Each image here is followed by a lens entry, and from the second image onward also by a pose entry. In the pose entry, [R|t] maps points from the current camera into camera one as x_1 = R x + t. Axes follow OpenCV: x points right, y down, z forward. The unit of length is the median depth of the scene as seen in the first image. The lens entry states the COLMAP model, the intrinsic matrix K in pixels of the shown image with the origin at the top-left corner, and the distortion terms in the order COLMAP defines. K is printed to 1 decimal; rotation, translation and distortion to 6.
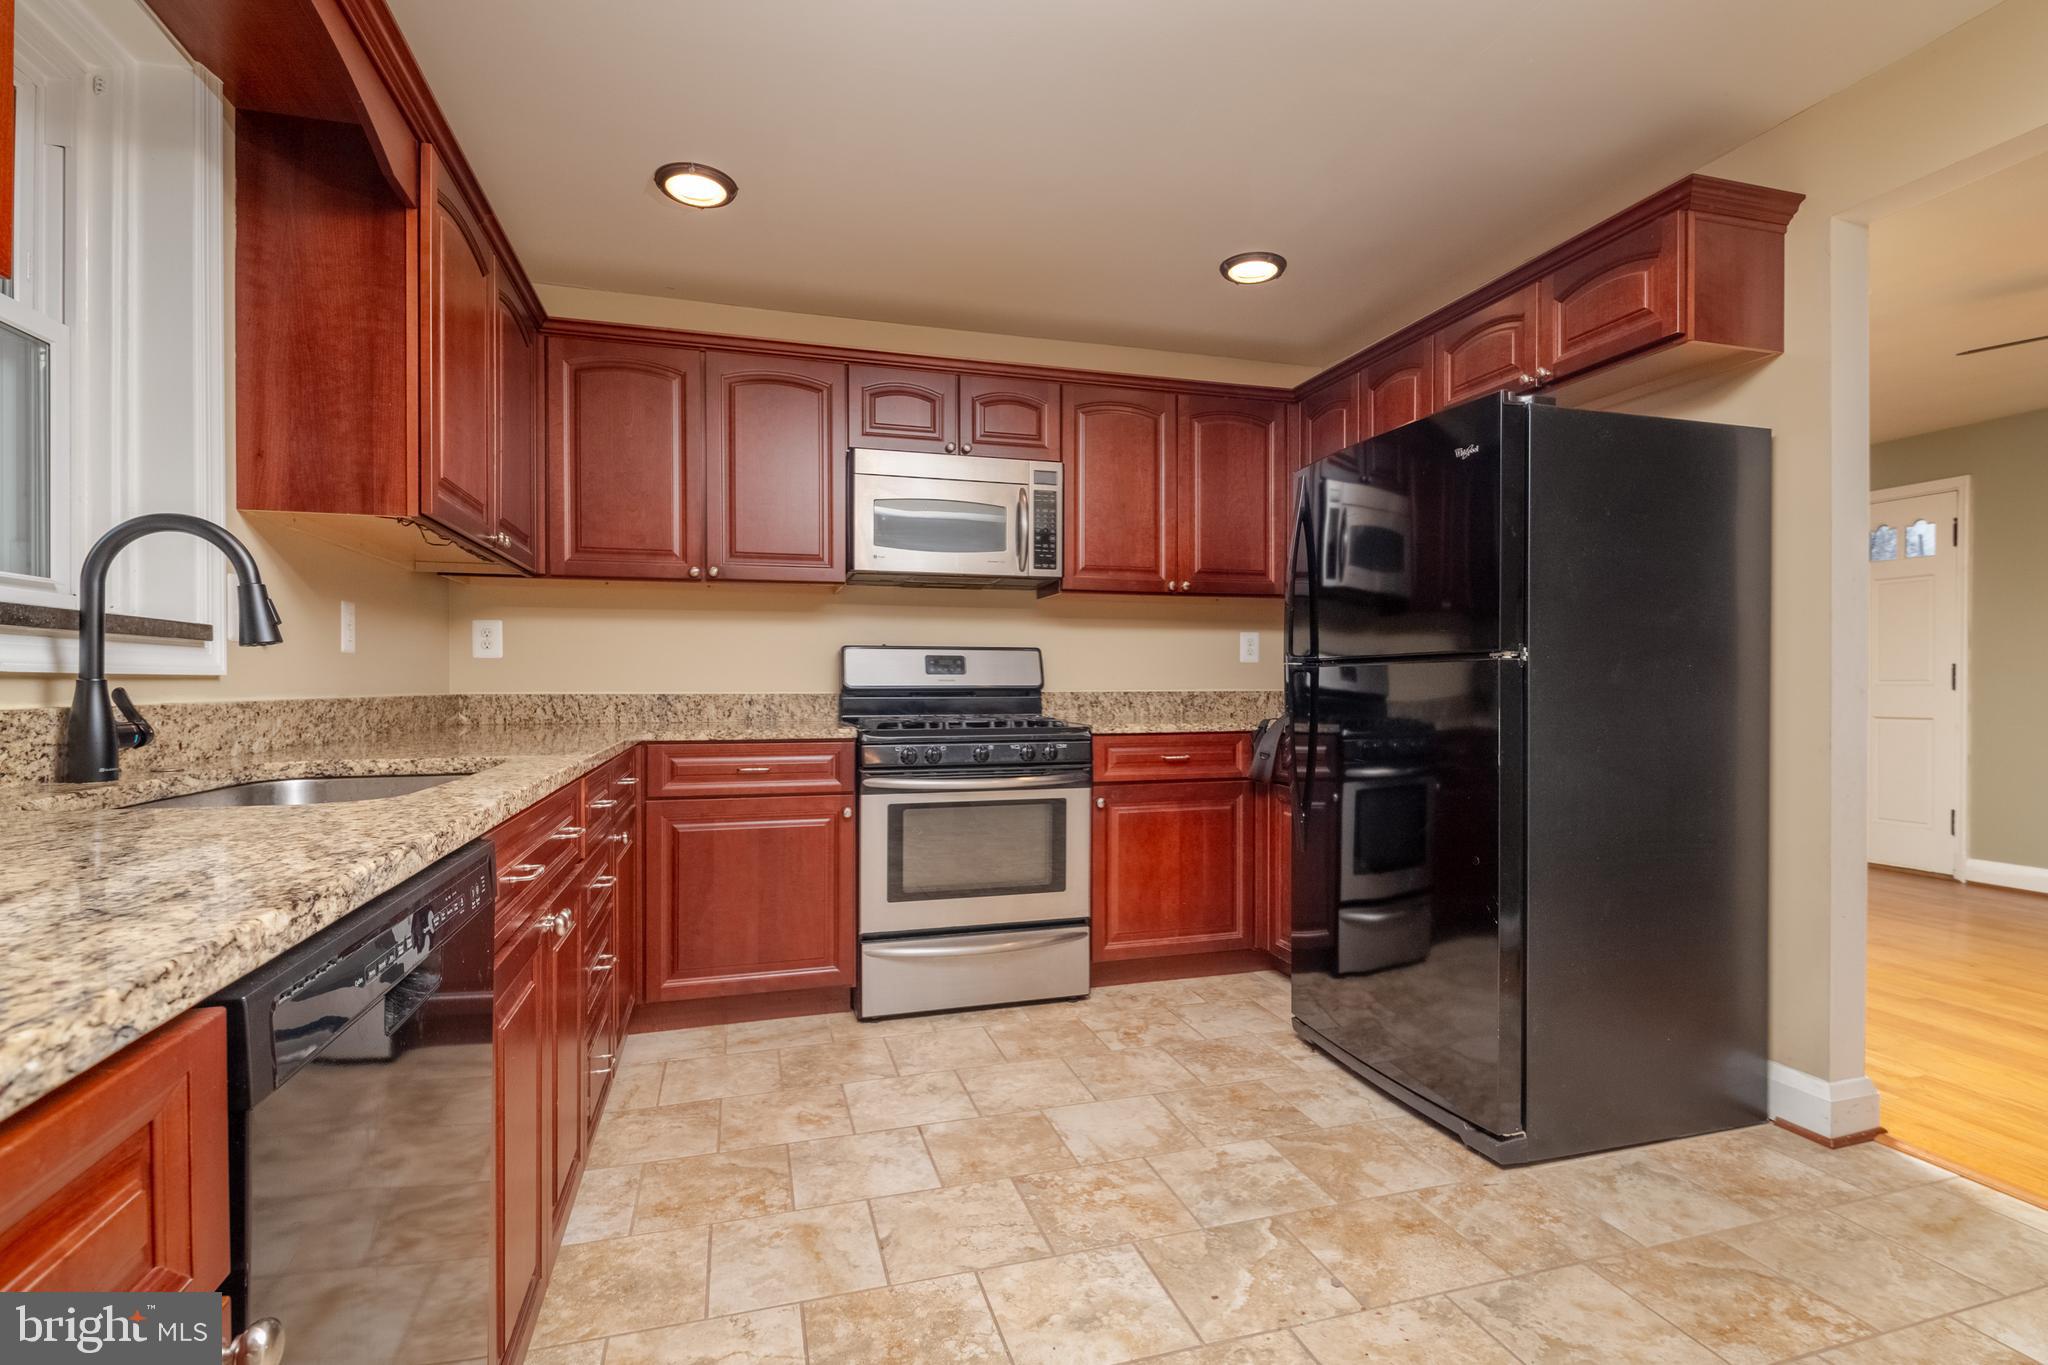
lens RADIAL K [[982.3, 0, 1040.0], [0, 982.3, 686.6], [0, 0, 1]] dist [0.004224, -0.003896]
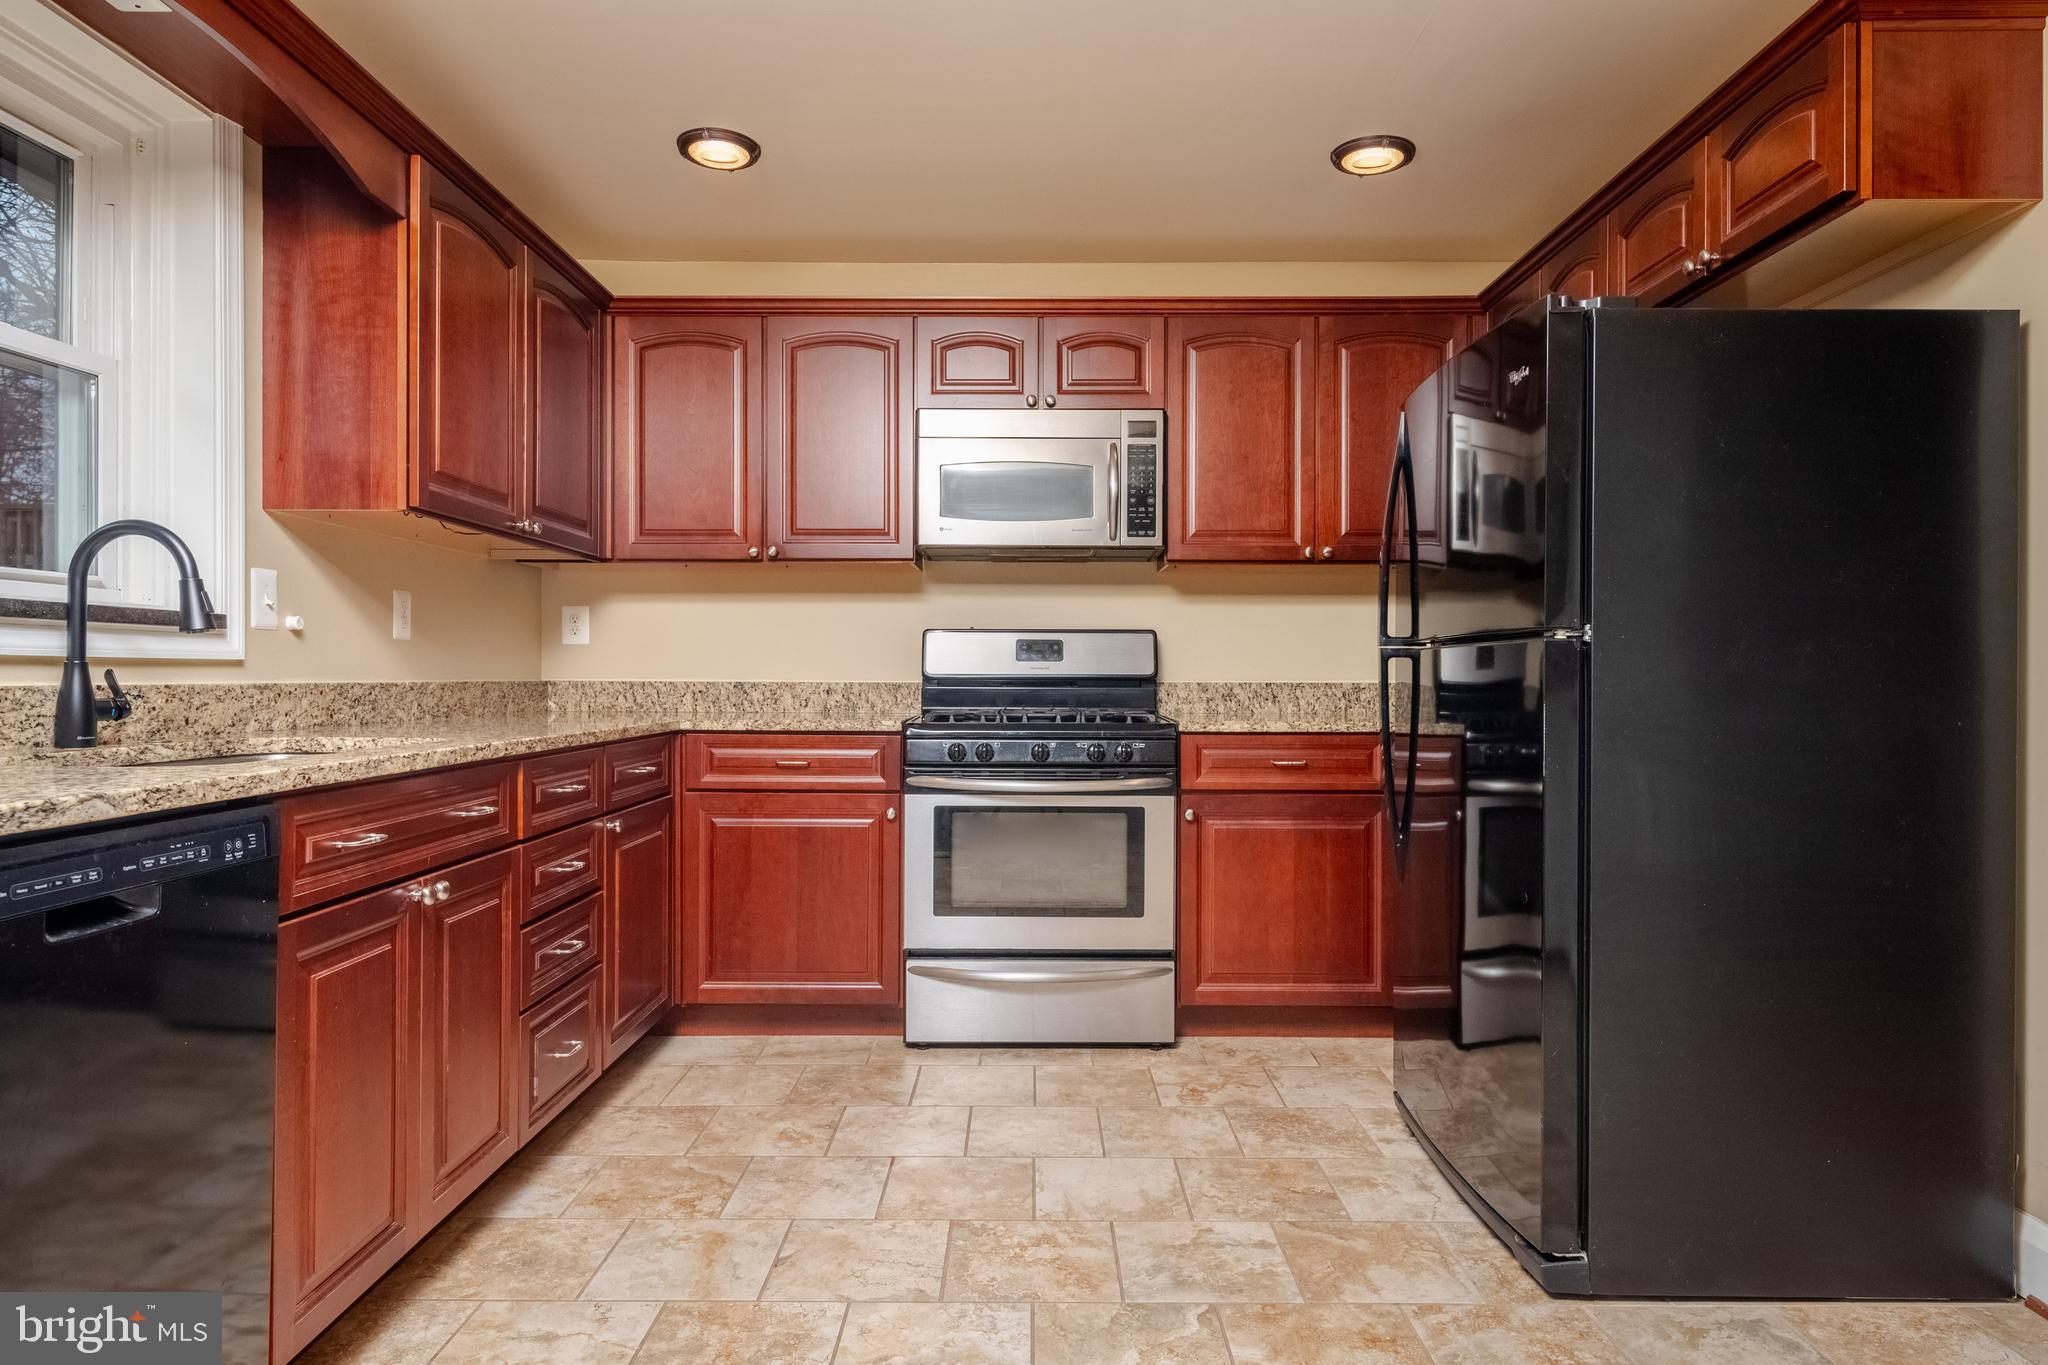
lens RADIAL K [[1205.0, 0, 1025.4], [0, 1205.0, 671.2], [0, 0, 1]] dist [0.007211, -0.005302]
pose [[0.954913, 0.002900, -0.296872, 0.273838], [-0.004831, 0.999972, -0.005772, 0.003281], [0.296847, 0.006946, 0.954900, -0.026751]]
